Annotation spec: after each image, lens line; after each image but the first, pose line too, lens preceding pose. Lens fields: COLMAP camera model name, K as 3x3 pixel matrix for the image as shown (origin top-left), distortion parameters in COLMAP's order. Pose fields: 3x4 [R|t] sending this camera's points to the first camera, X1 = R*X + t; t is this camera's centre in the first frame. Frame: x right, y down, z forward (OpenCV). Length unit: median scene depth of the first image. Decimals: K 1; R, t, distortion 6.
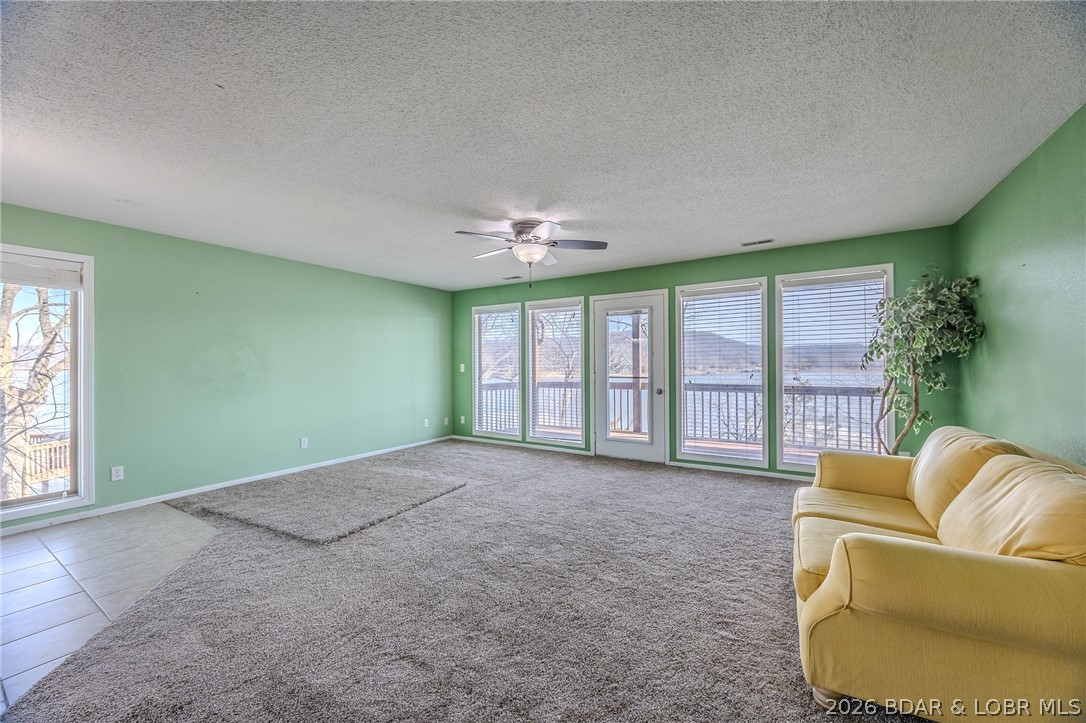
lens RADIAL K [[416.1, 0, 546.5], [0, 416.1, 361.5], [0, 0, 1]] dist [0.000532, -0.000107]
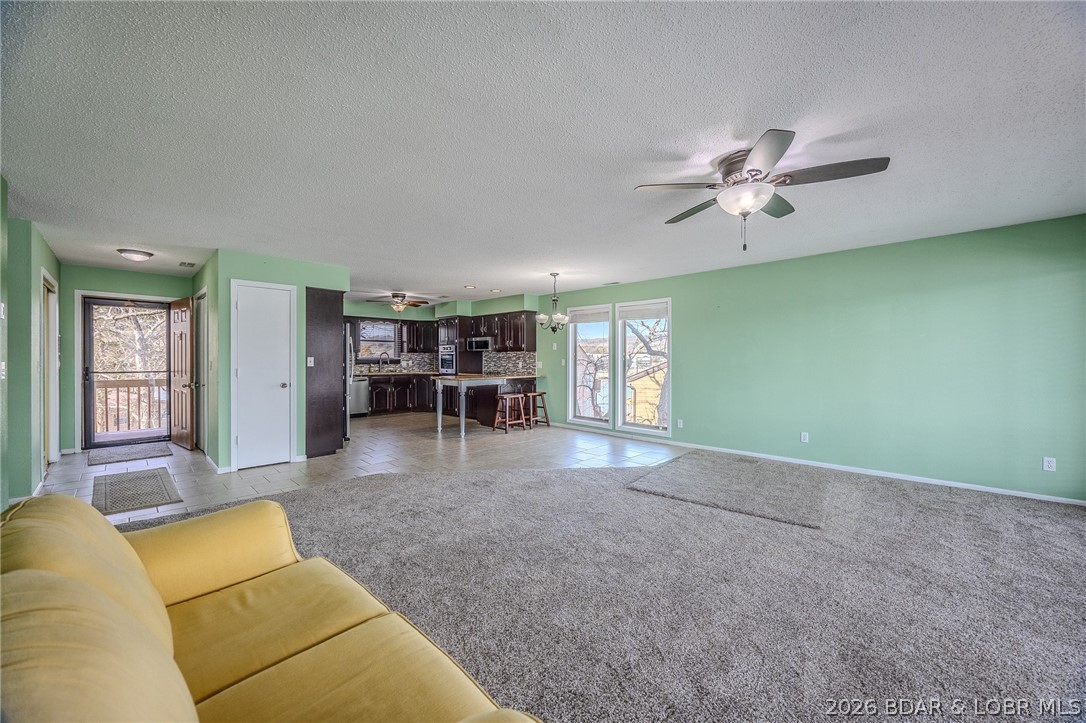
lens RADIAL K [[416.1, 0, 545.0], [0, 416.1, 359.5], [0, 0, 1]] dist [0.000532, -0.000107]
pose [[-0.211864, 0.009882, -0.977249, 0.627998], [0.008576, 0.999929, 0.008252, -0.004672], [0.977261, -0.006633, -0.211934, 0.729053]]
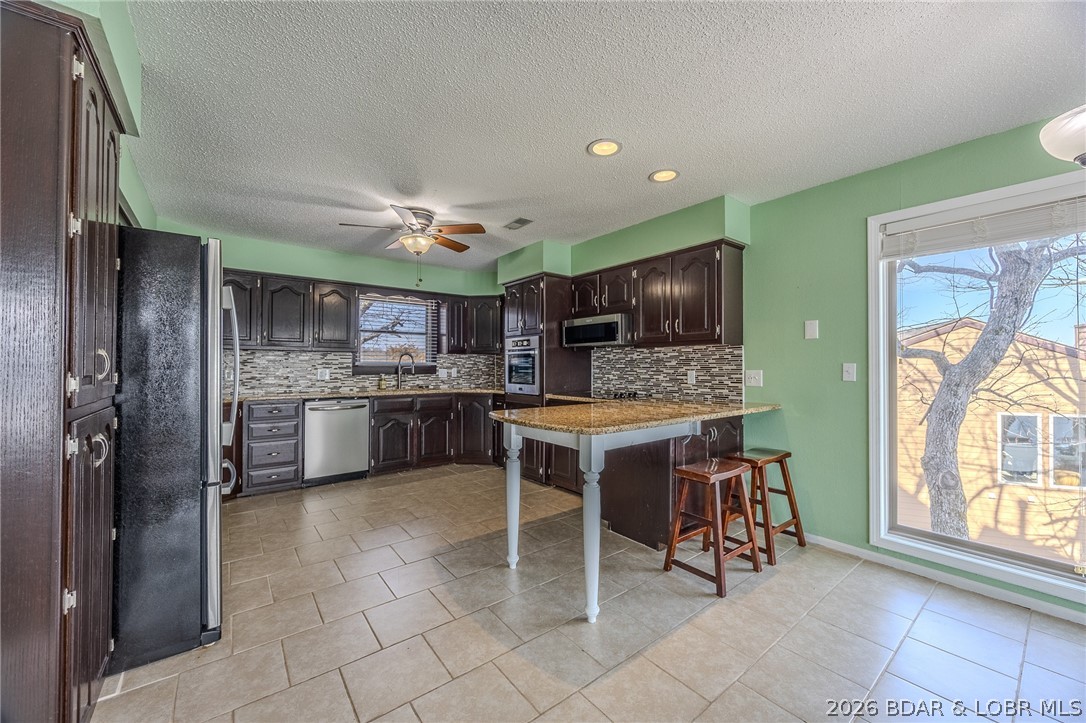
lens RADIAL K [[416.1, 0, 544.6], [0, 416.1, 363.1], [0, 0, 1]] dist [0.000532, -0.000107]
pose [[-0.339172, -0.002080, -0.940722, -0.417325], [0.009490, 0.999939, -0.005632, 0.009627], [0.940676, -0.010838, -0.339132, 0.178495]]
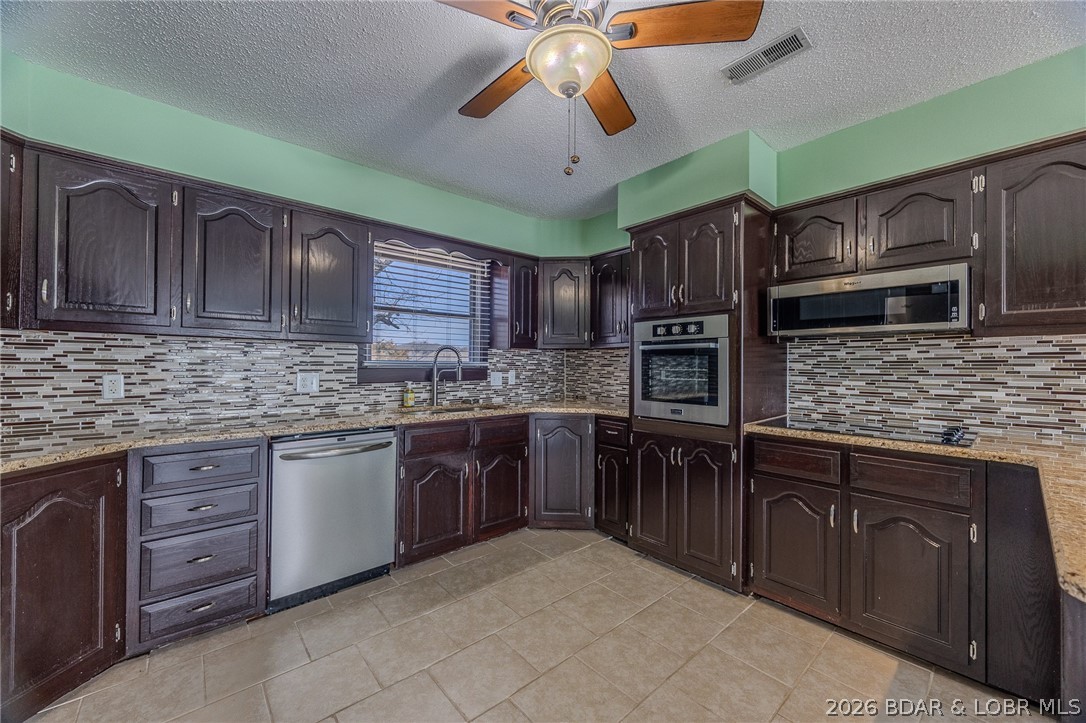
lens RADIAL K [[416.1, 0, 544.8], [0, 416.1, 362.3], [0, 0, 1]] dist [0.000532, -0.000107]
pose [[-0.283547, -0.001065, -0.958958, -0.788858], [0.004112, 0.999989, -0.002327, -0.000016], [0.958950, -0.004603, -0.283539, -0.262759]]
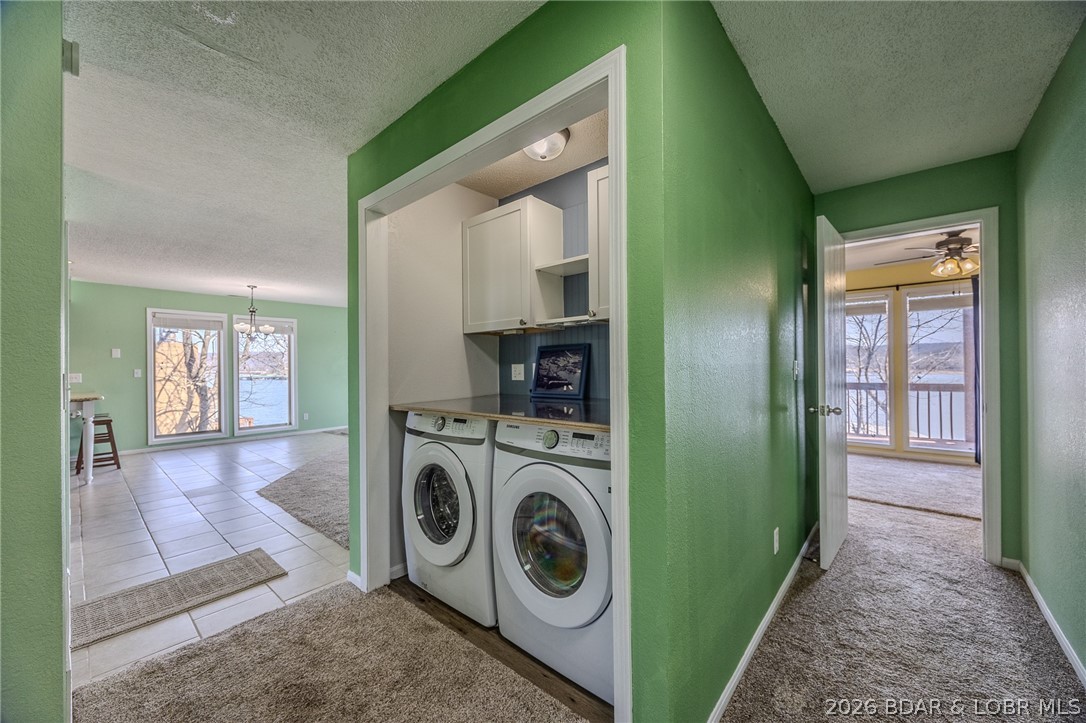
lens RADIAL K [[416.1, 0, 545.1], [0, 416.1, 367.0], [0, 0, 1]] dist [0.000532, -0.000107]
pose [[0.988046, -0.002986, -0.154131, 0.490713], [0.004346, 0.999955, 0.008487, -0.004950], [0.154099, -0.009055, 0.988014, -0.858431]]
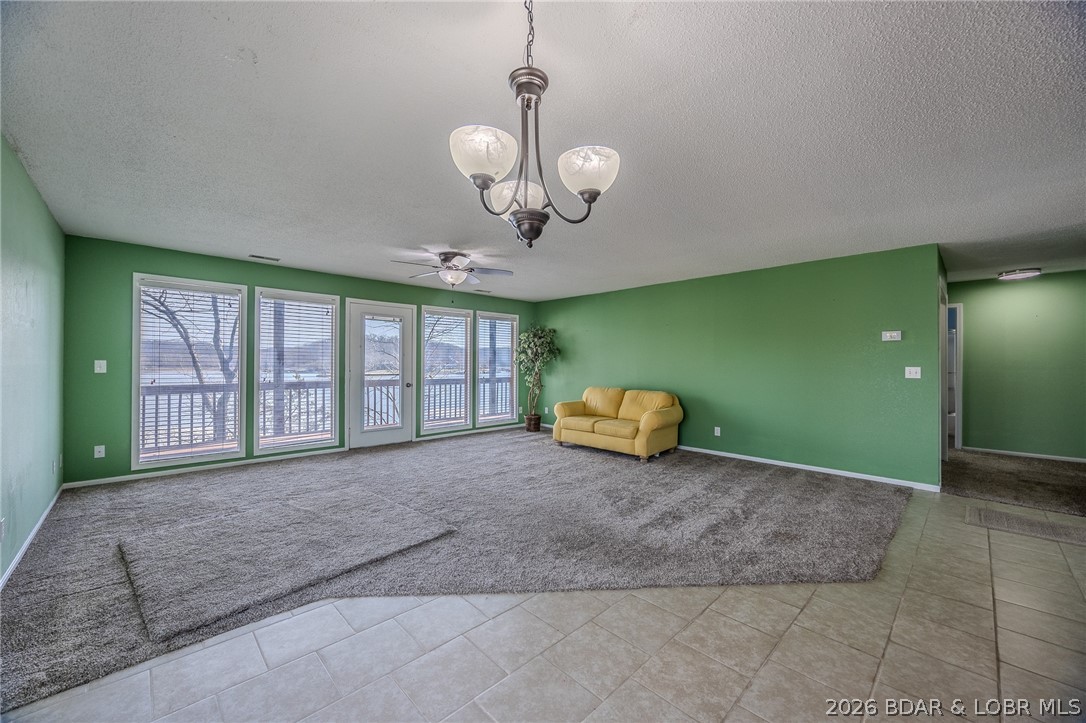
lens RADIAL K [[416.1, 0, 546.5], [0, 416.1, 362.3], [0, 0, 1]] dist [0.000532, -0.000107]
pose [[0.231851, 0.009071, 0.972709, -1.082188], [-0.014810, 0.999874, -0.005794, 0.004435], [-0.972639, -0.013062, 0.231956, 0.373368]]
